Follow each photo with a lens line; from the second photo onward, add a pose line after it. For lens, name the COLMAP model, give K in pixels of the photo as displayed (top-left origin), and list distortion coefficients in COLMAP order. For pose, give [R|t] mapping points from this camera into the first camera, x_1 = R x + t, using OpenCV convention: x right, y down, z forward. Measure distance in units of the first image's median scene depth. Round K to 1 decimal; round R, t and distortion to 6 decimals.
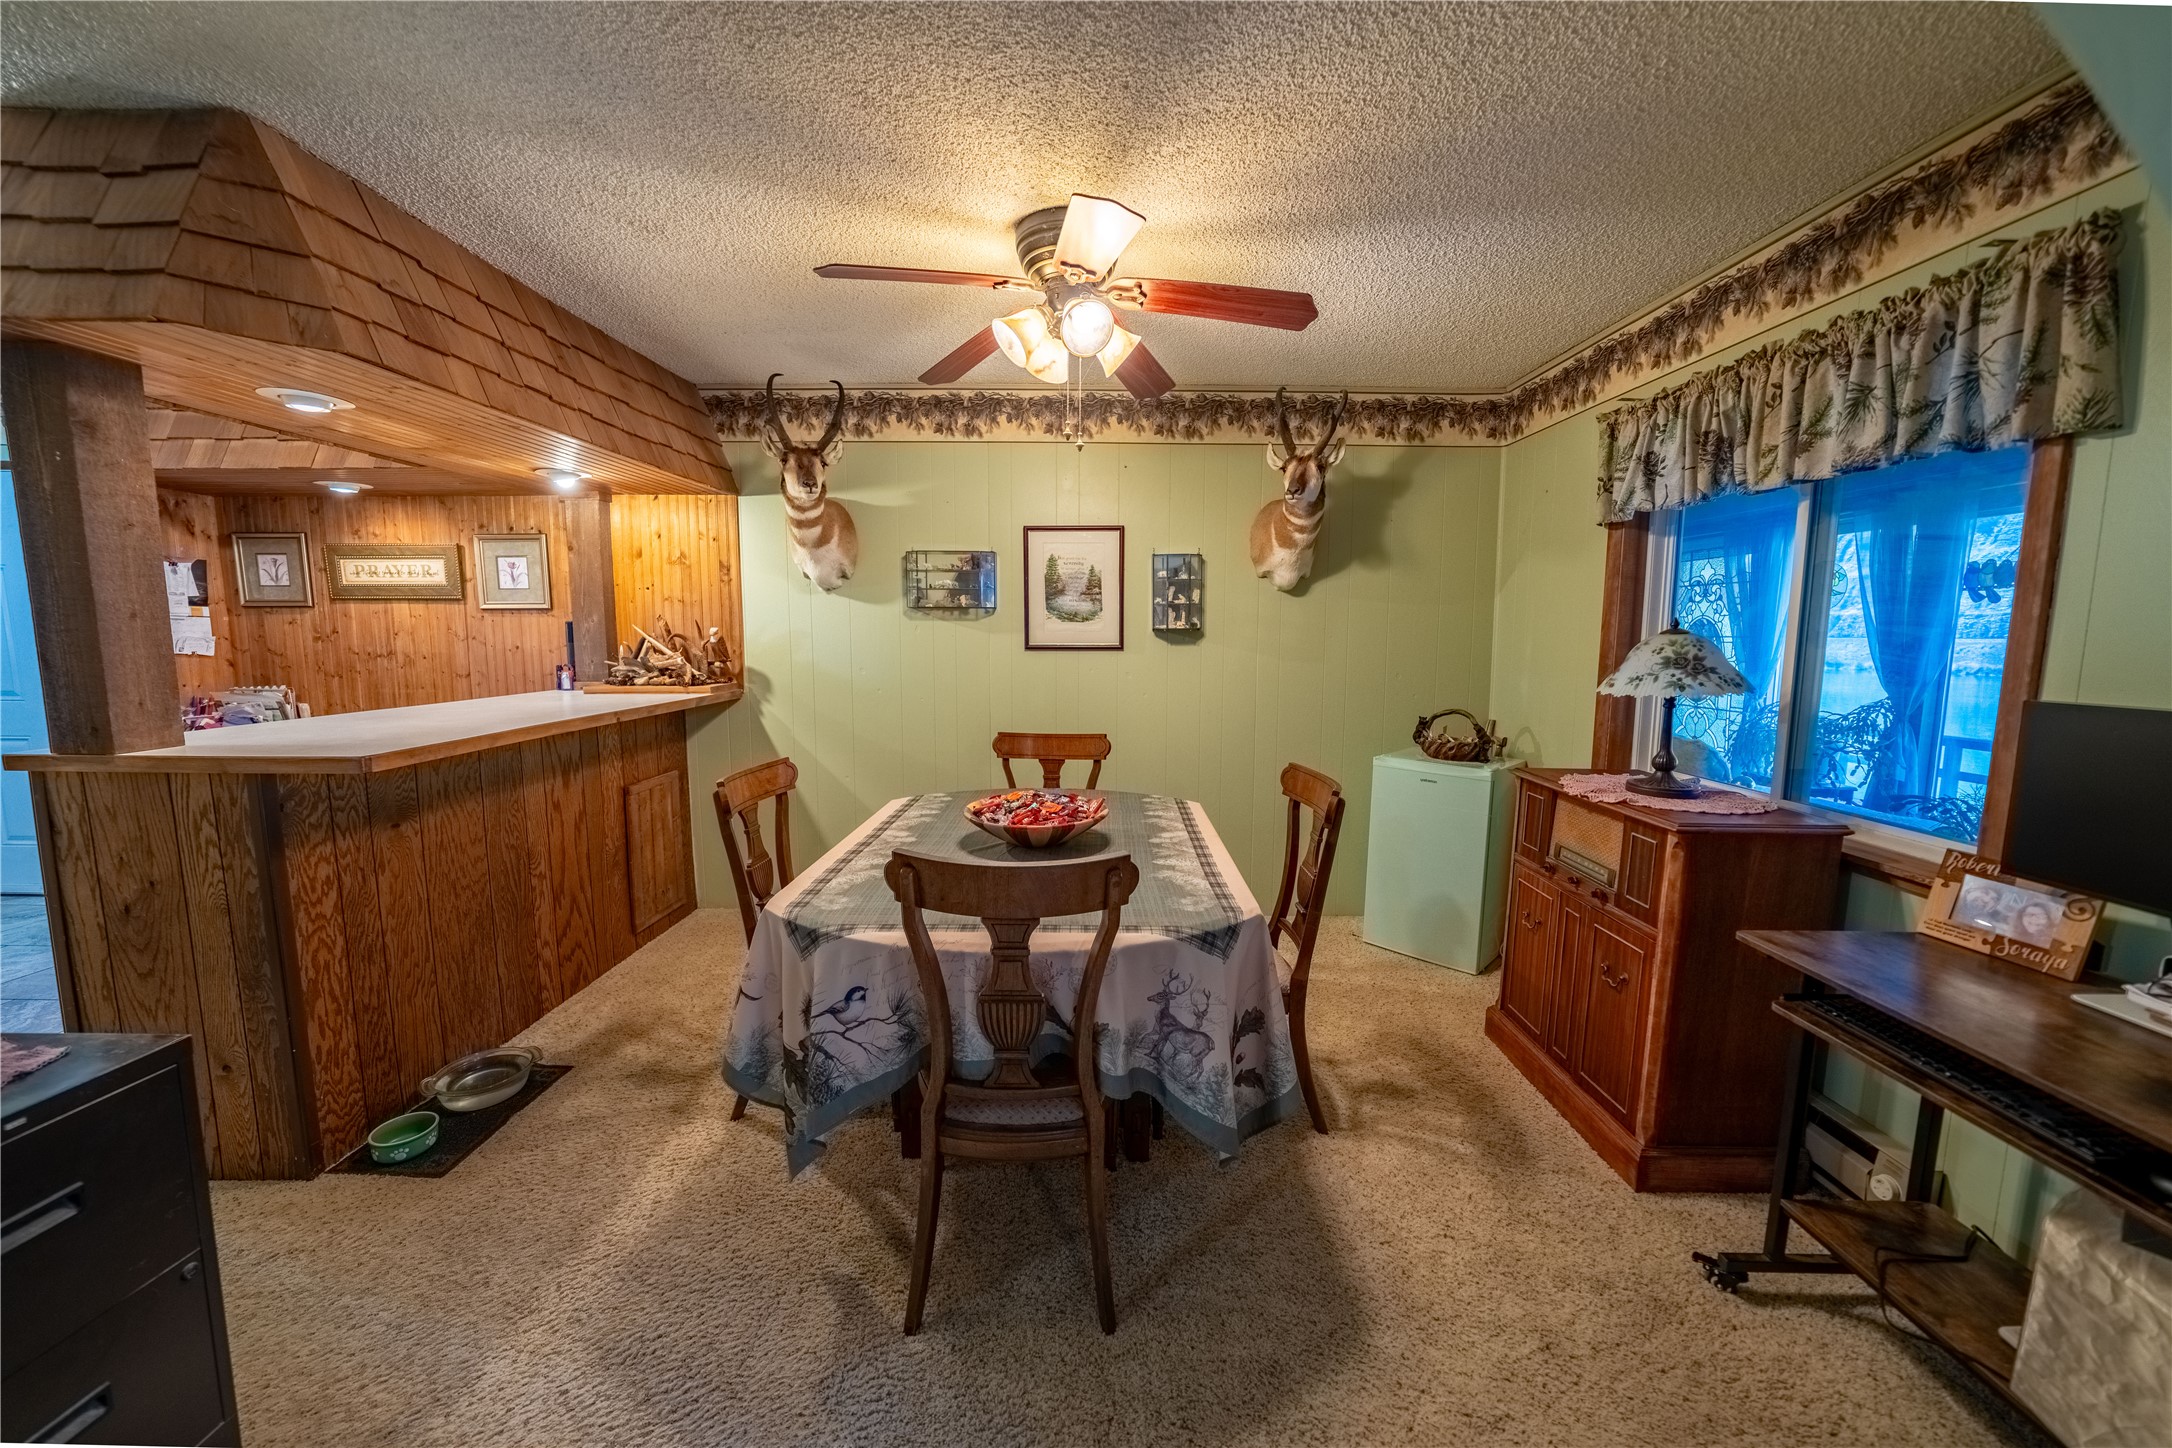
lens RADIAL K [[791.3, 0, 1086.0], [0, 791.3, 724.0], [0, 0, 1]] dist [-0.029179, 0.006620]
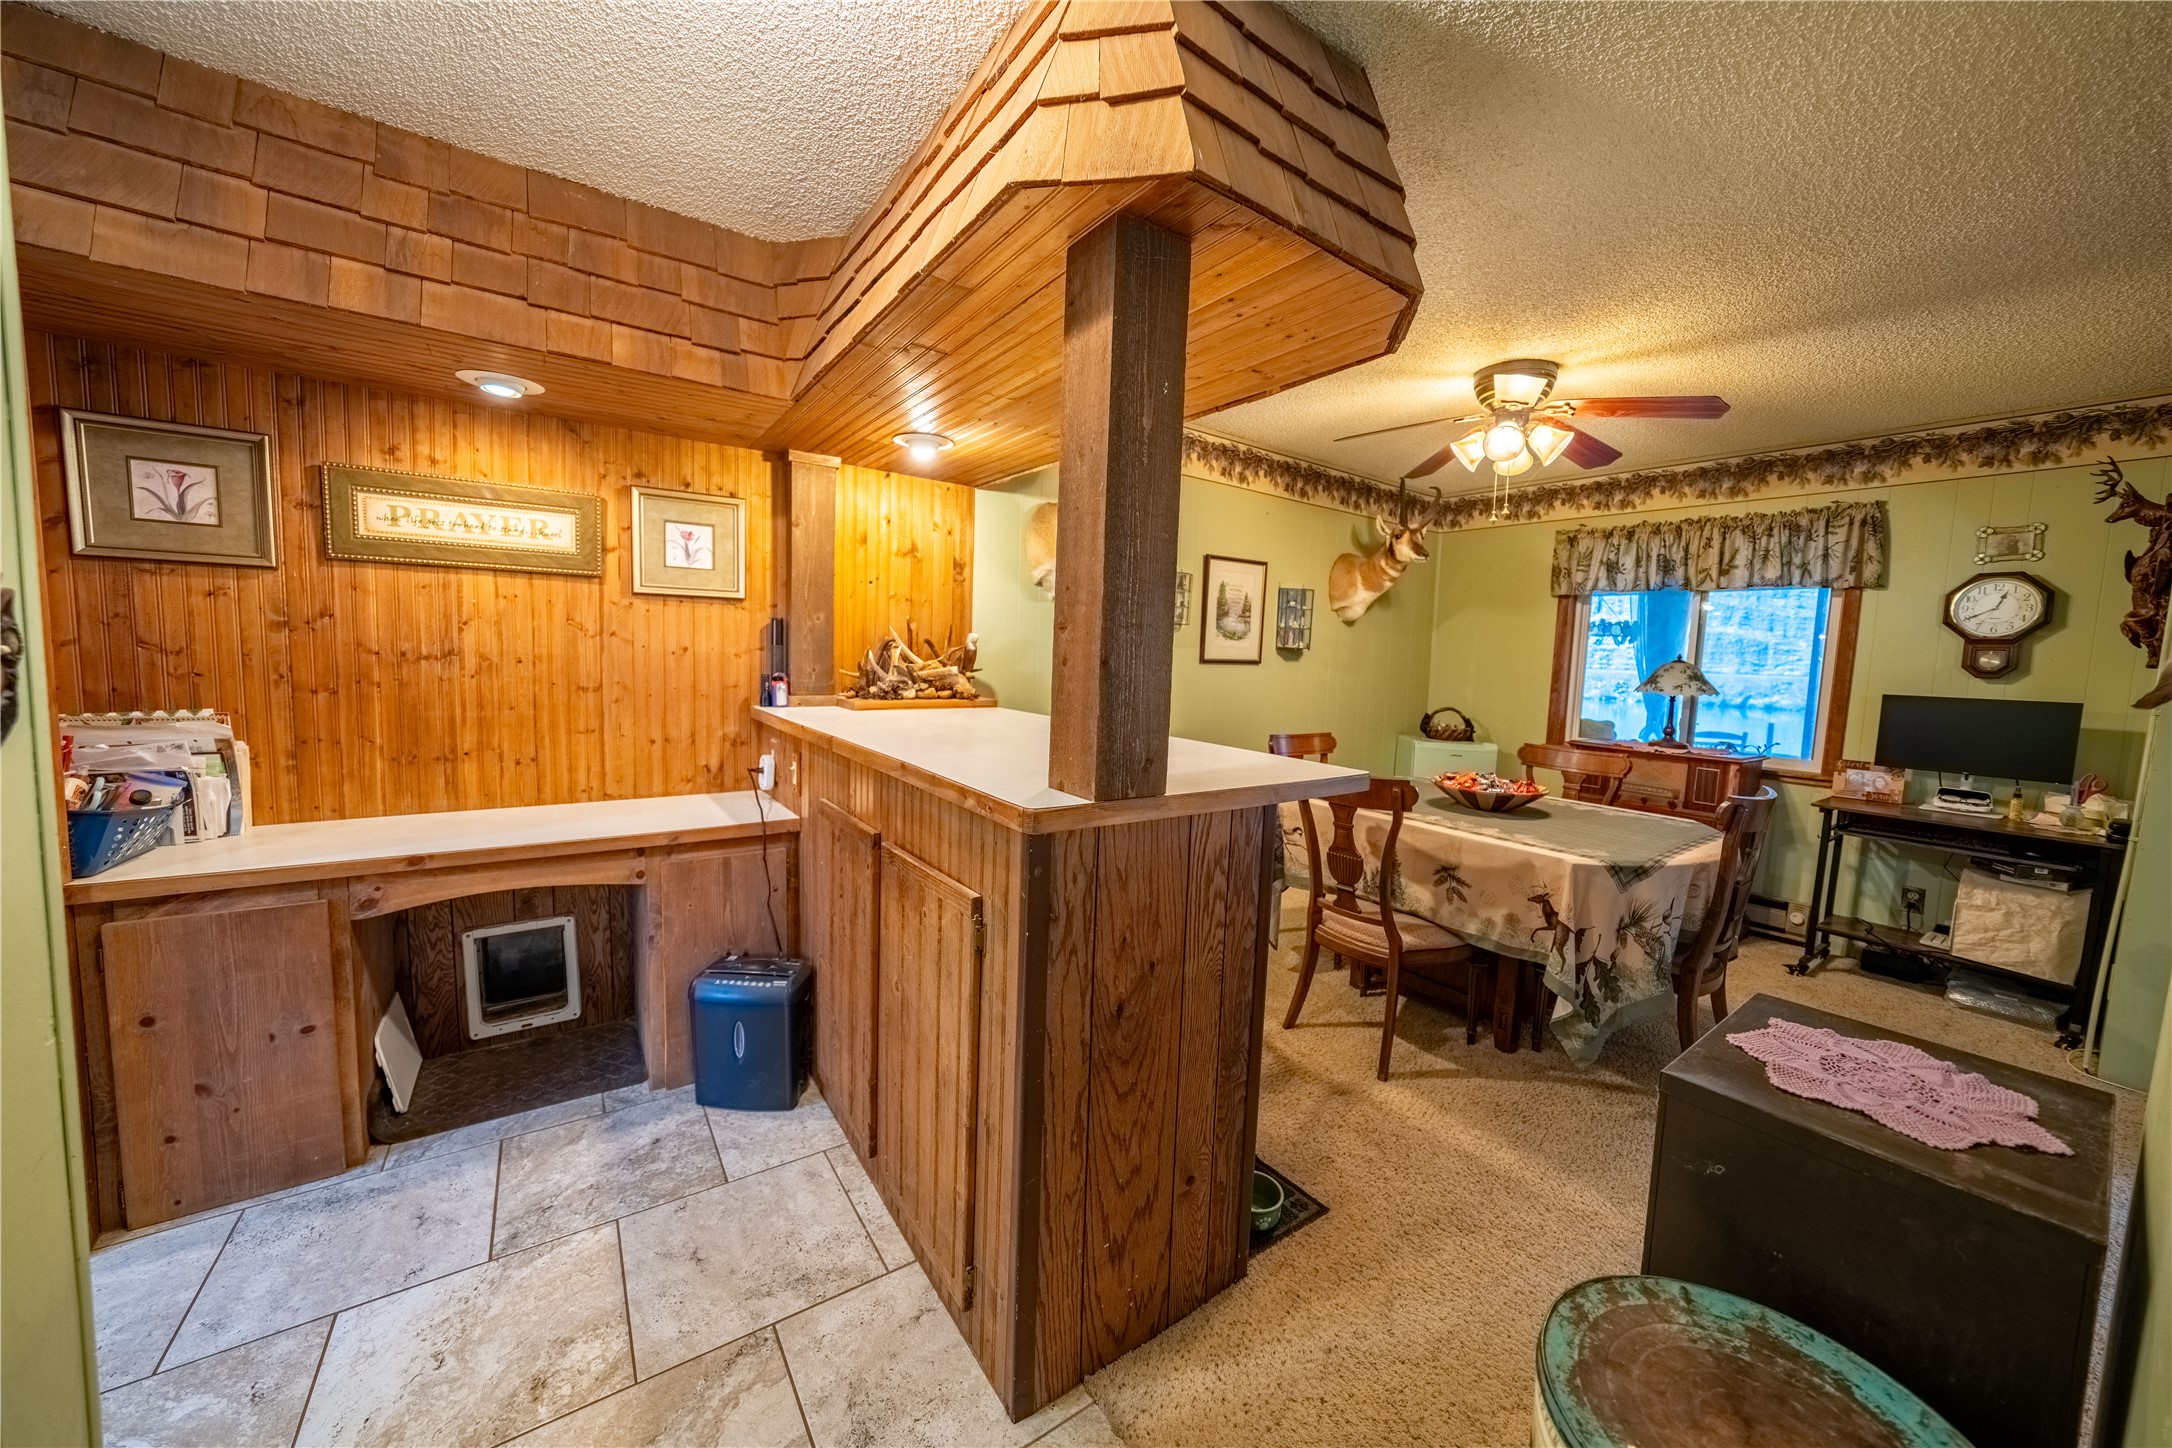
lens RADIAL K [[771.0, 0, 1086.6], [0, 771.0, 719.7], [0, 0, 1]] dist [-0.027017, 0.006115]
pose [[0.804162, -0.030314, 0.593637, -0.873112], [0.039572, 0.999213, -0.002581, -0.016919], [-0.593092, 0.025567, 0.804729, 0.217637]]
